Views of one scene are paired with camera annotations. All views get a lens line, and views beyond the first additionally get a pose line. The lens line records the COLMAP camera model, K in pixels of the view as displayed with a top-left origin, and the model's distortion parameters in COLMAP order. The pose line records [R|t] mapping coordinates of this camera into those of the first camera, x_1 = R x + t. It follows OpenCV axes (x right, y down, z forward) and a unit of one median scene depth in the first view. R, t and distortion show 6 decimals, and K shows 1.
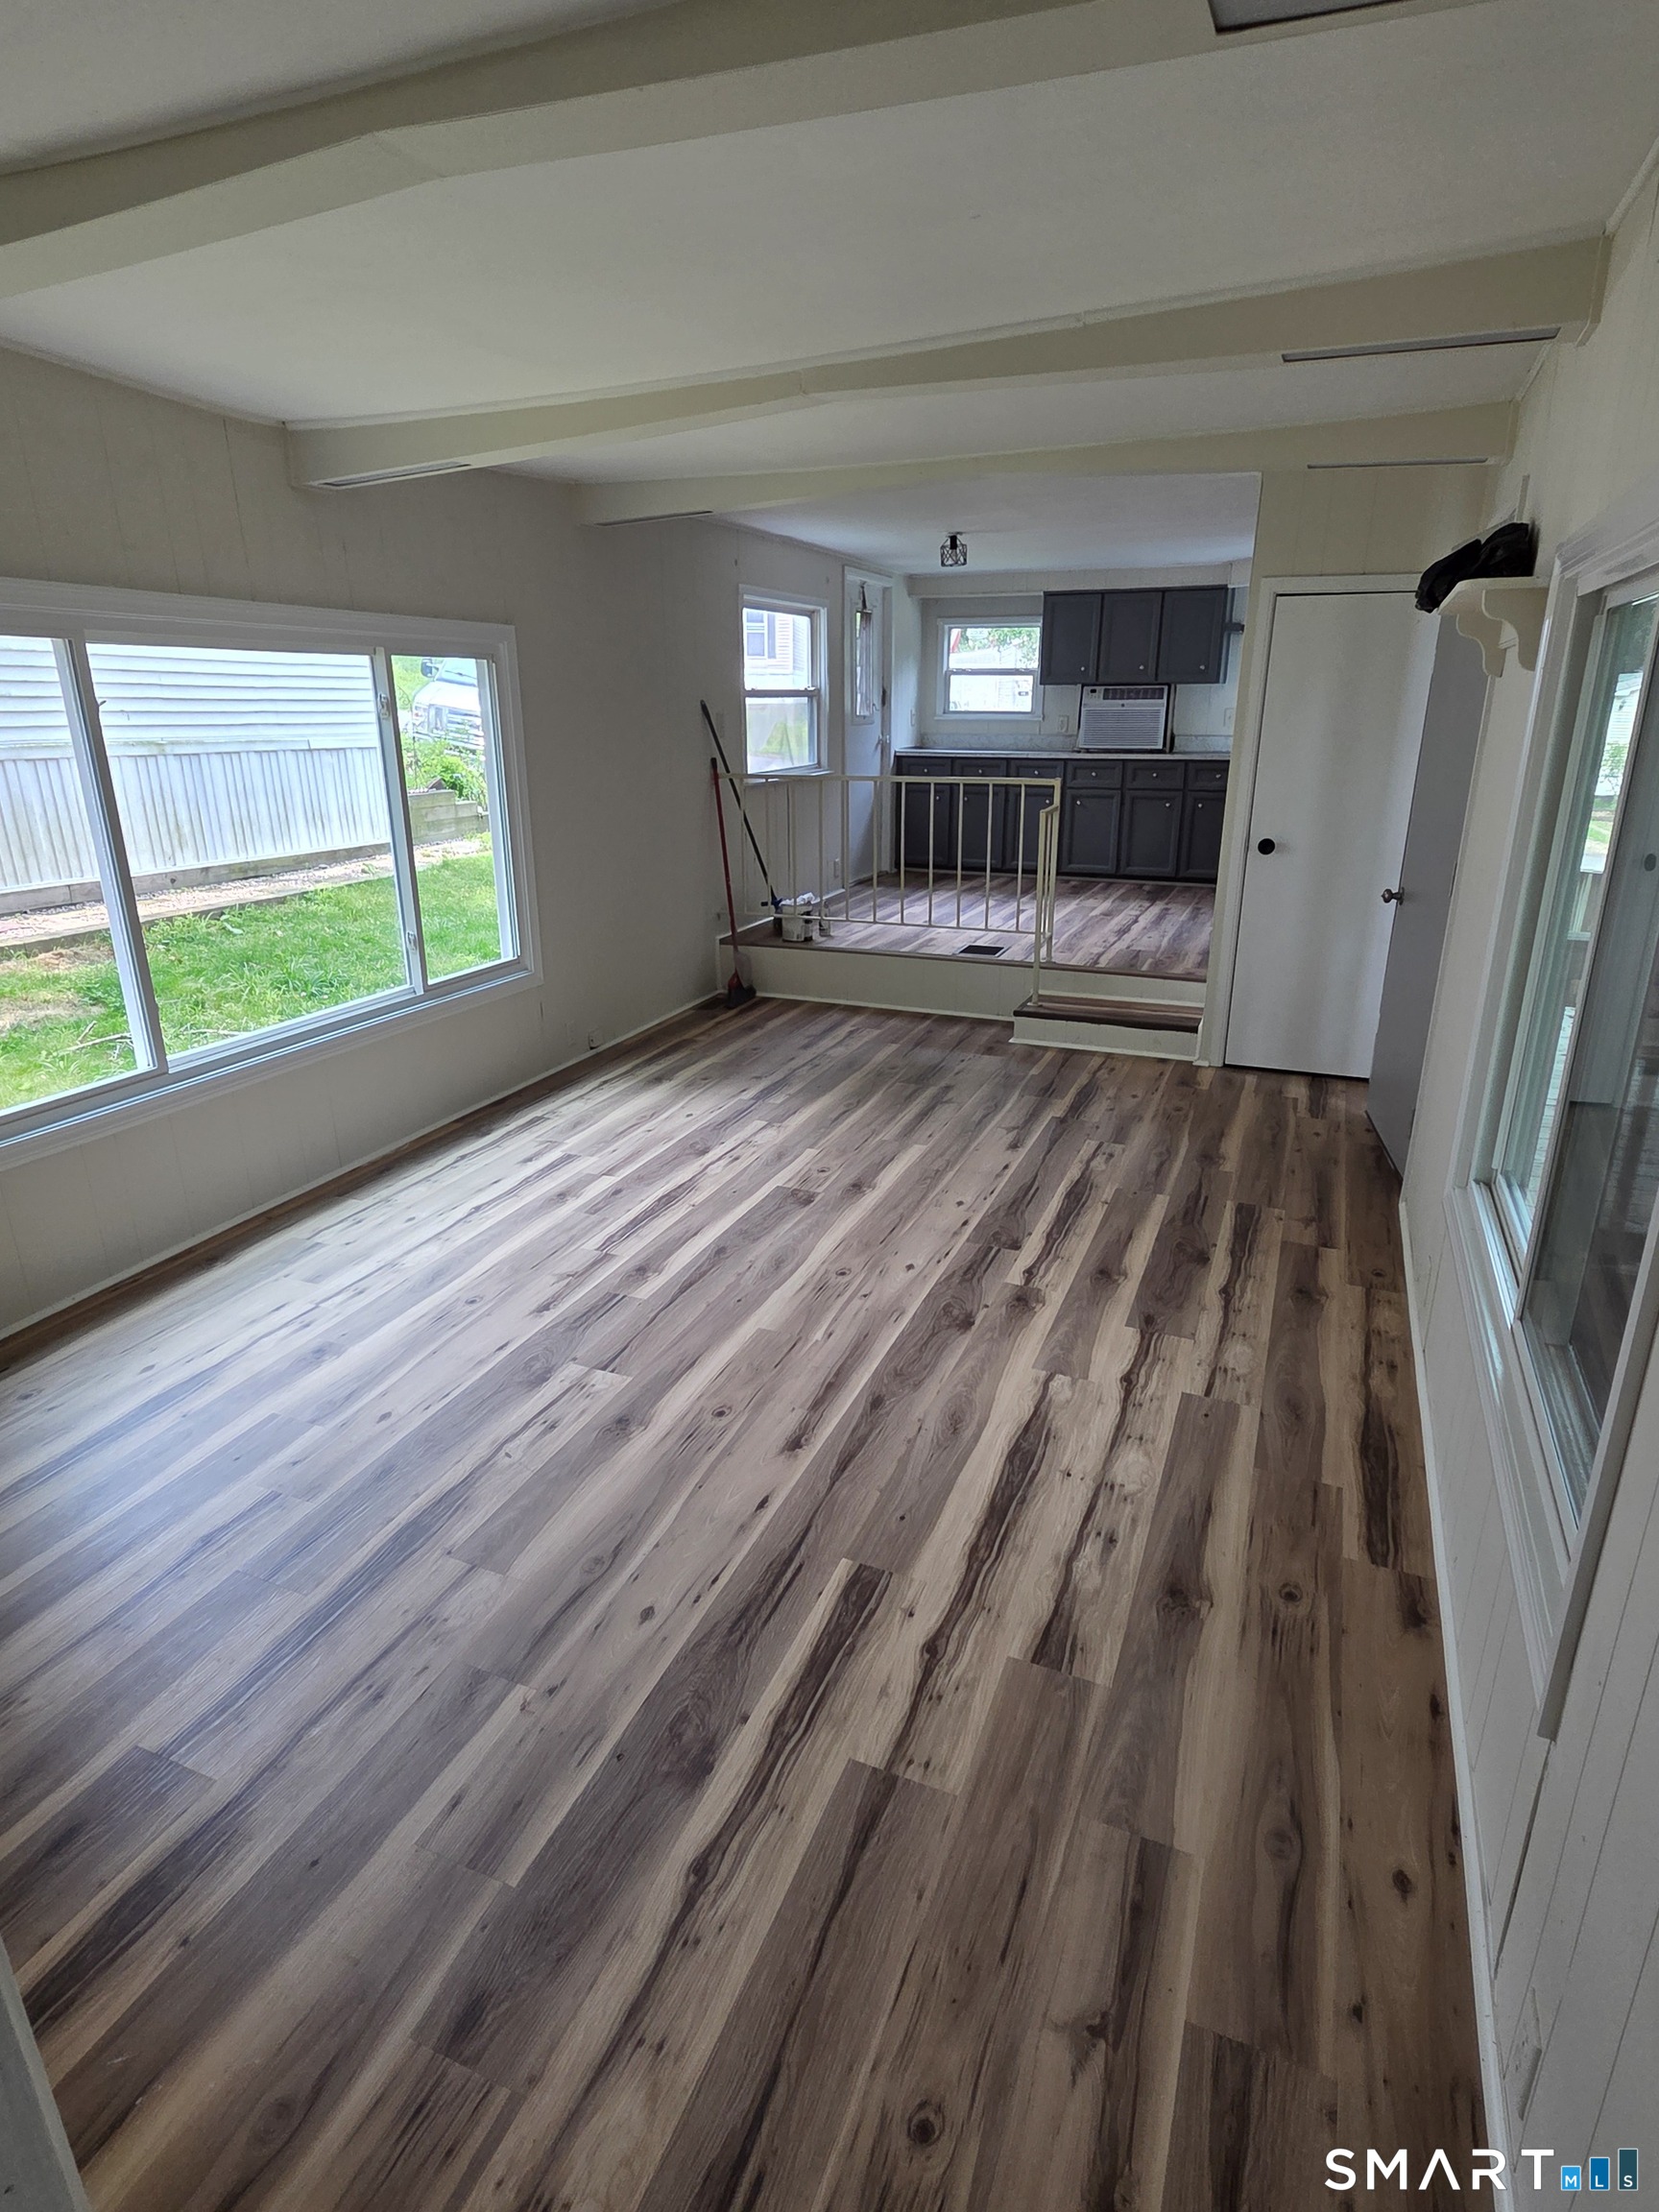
lens RADIAL K [[1166.2, 0, 827.7], [0, 1166.2, 1091.2], [0, 0, 1]] dist [0.008579, 0.000525]
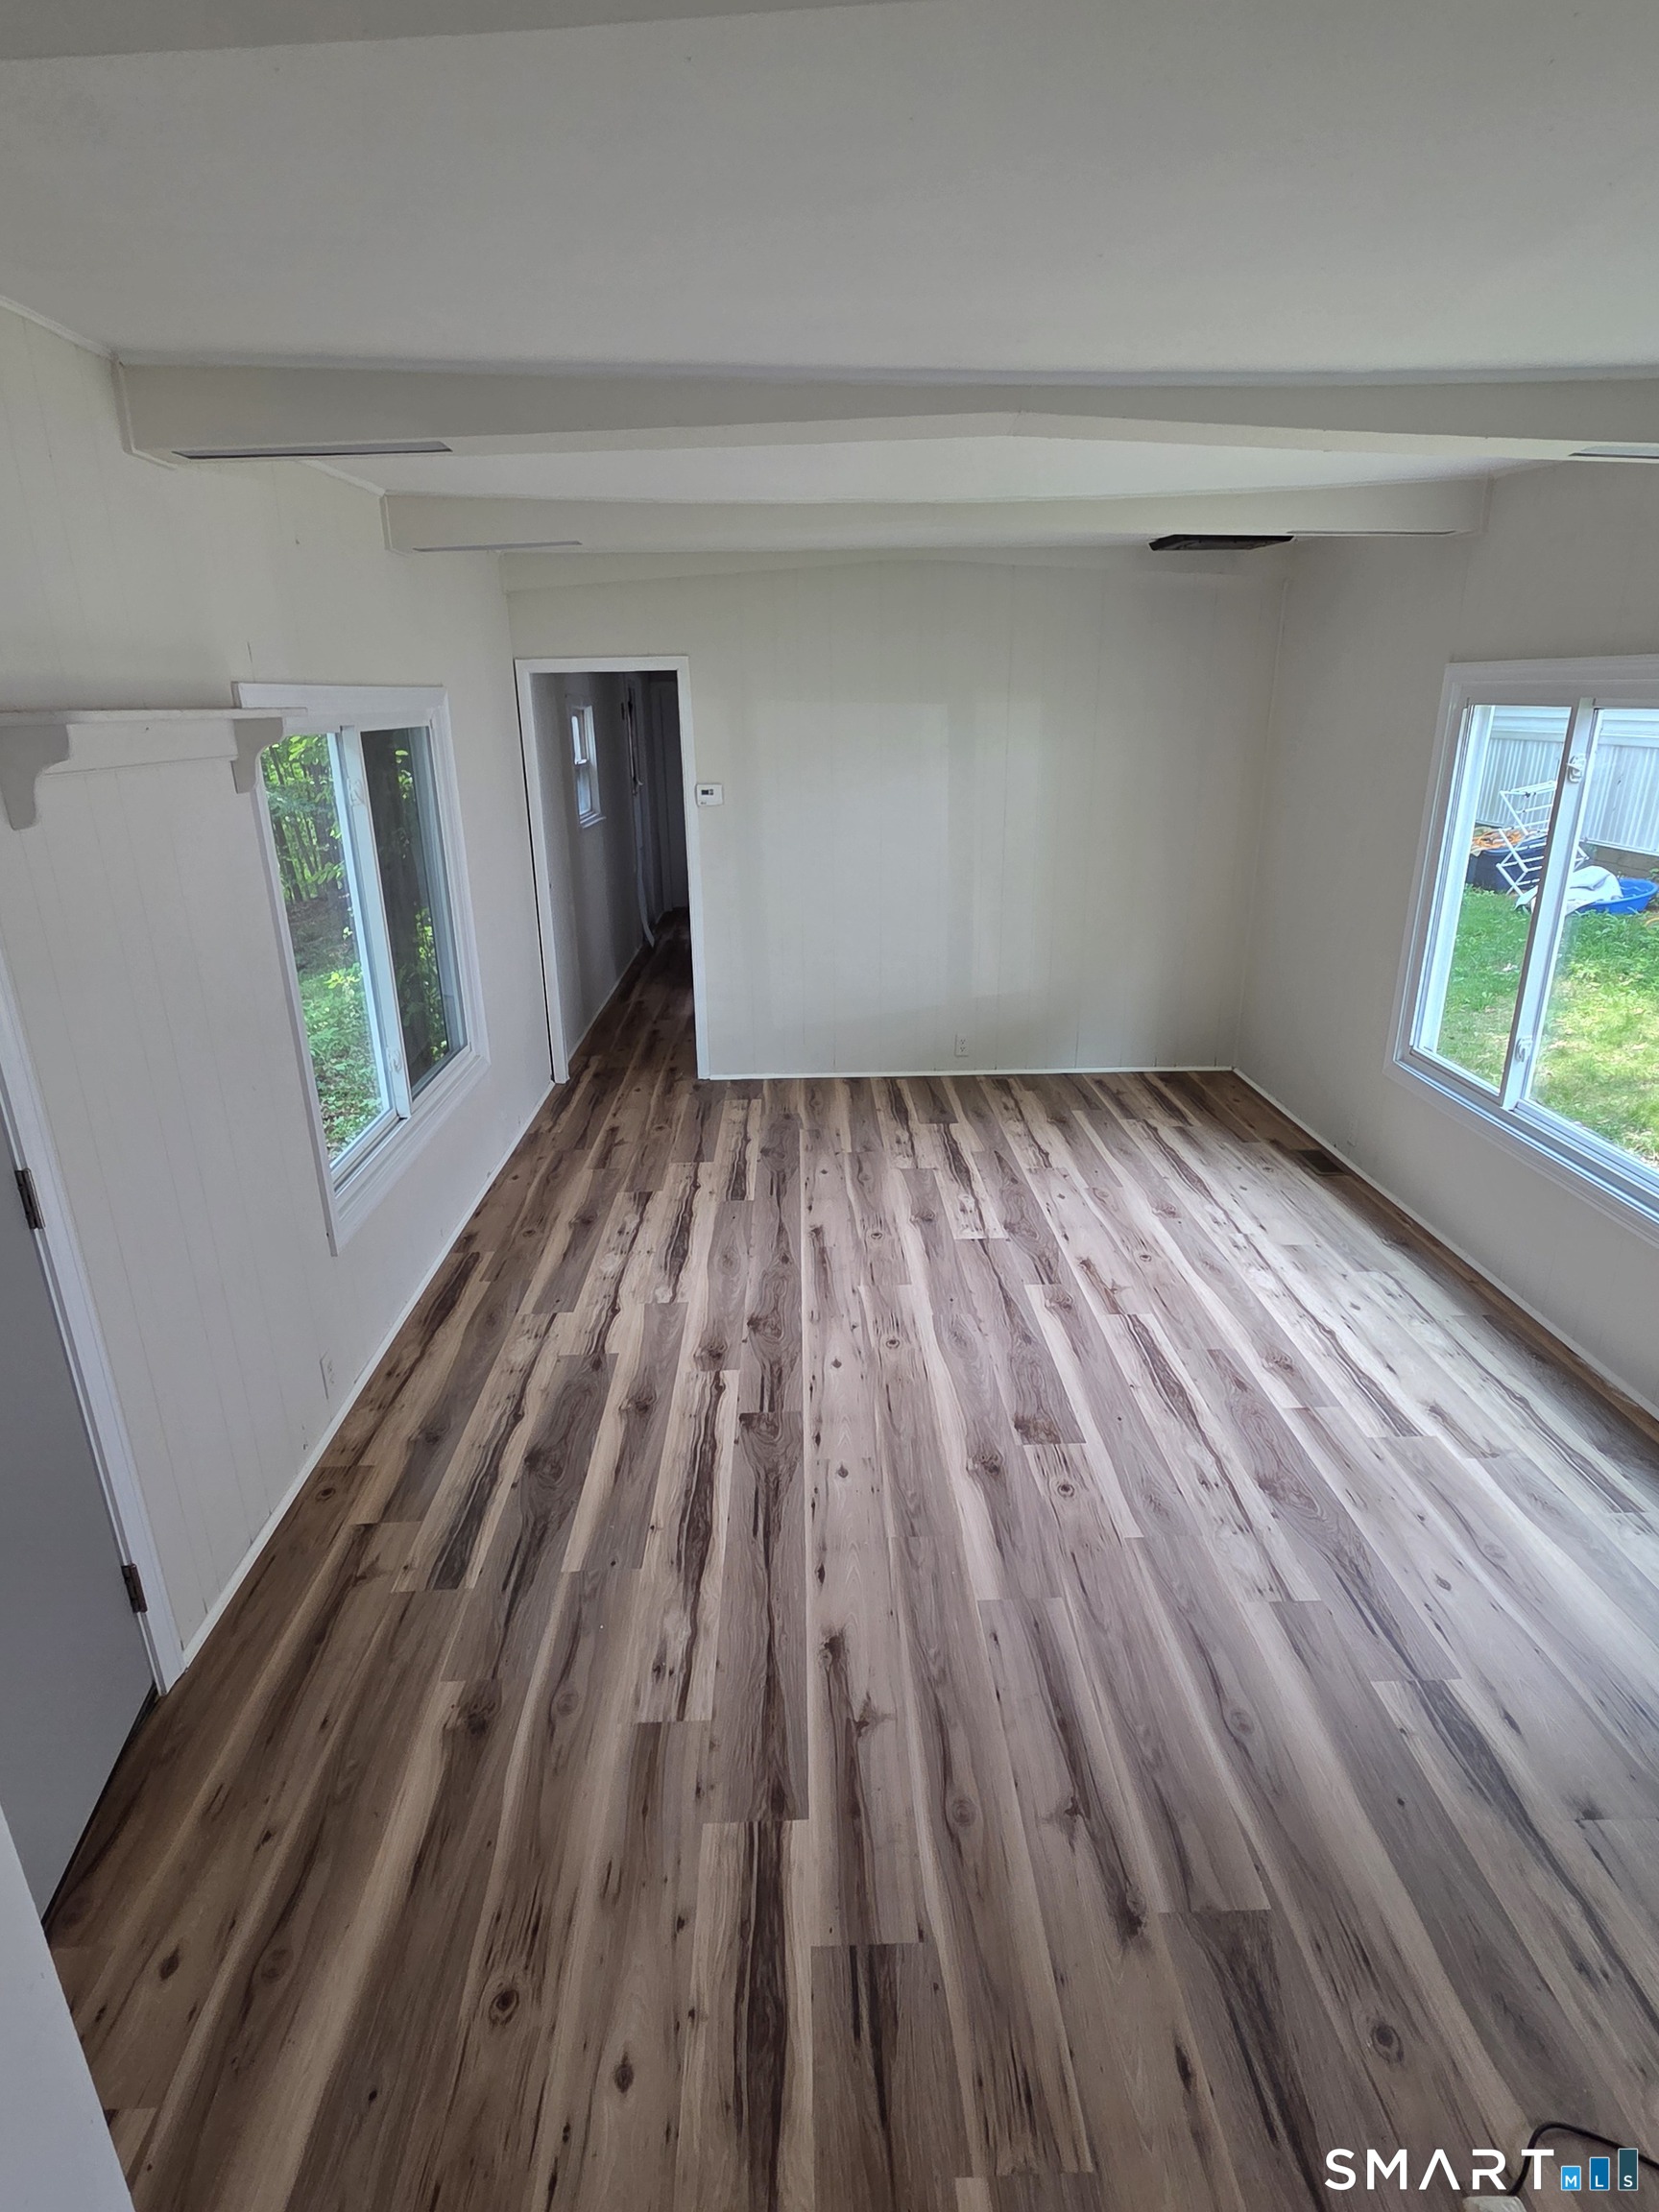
lens RADIAL K [[1166.2, 0, 820.8], [0, 1166.2, 1110.1], [0, 0, 1]] dist [0.008579, 0.000525]
pose [[-0.911682, 0.157122, -0.379668, 0.423901], [-0.108661, 0.798914, 0.591548, -0.600262], [0.396267, 0.580559, -0.711283, 1.580671]]
